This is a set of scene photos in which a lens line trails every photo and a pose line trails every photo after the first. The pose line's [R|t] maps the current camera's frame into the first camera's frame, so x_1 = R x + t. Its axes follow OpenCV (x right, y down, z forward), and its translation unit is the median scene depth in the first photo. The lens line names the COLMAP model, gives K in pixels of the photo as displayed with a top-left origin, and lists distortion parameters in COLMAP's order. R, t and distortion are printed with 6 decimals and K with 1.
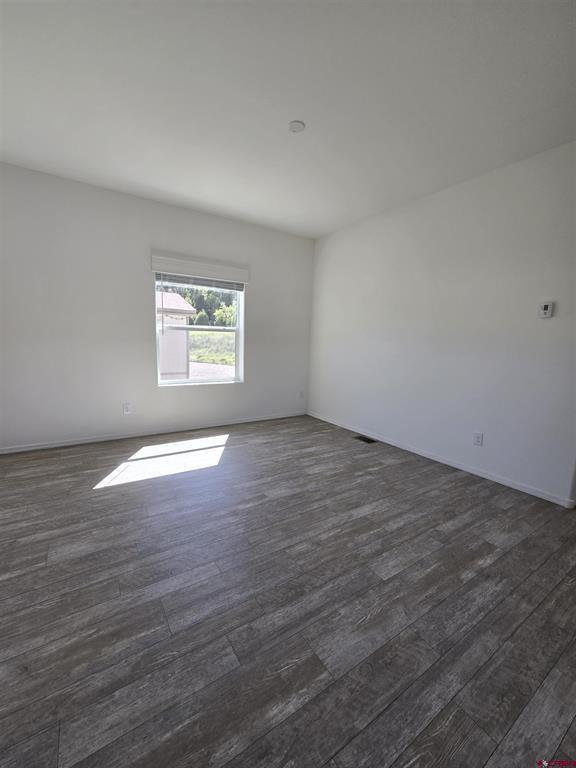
lens RADIAL K [[312.9, 0, 284.5], [0, 312.9, 386.8], [0, 0, 1]] dist [-0.002853, -0.002072]
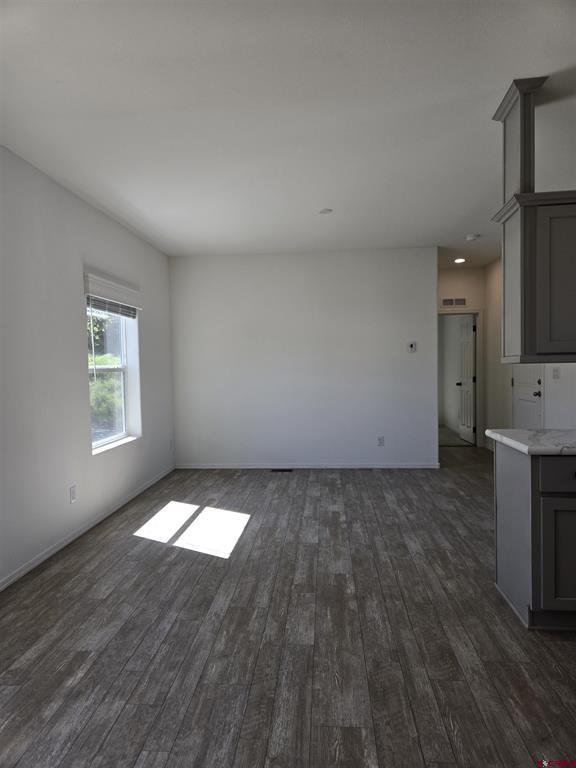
lens RADIAL K [[512.5, 0, 282.5], [0, 512.5, 382.6], [0, 0, 1]] dist [0.053916, -0.046638]
pose [[0.611407, -0.071707, 0.788060, -0.995689], [0.161985, 0.986138, -0.035944, -0.111664], [-0.774559, 0.149630, 0.614548, 0.023835]]
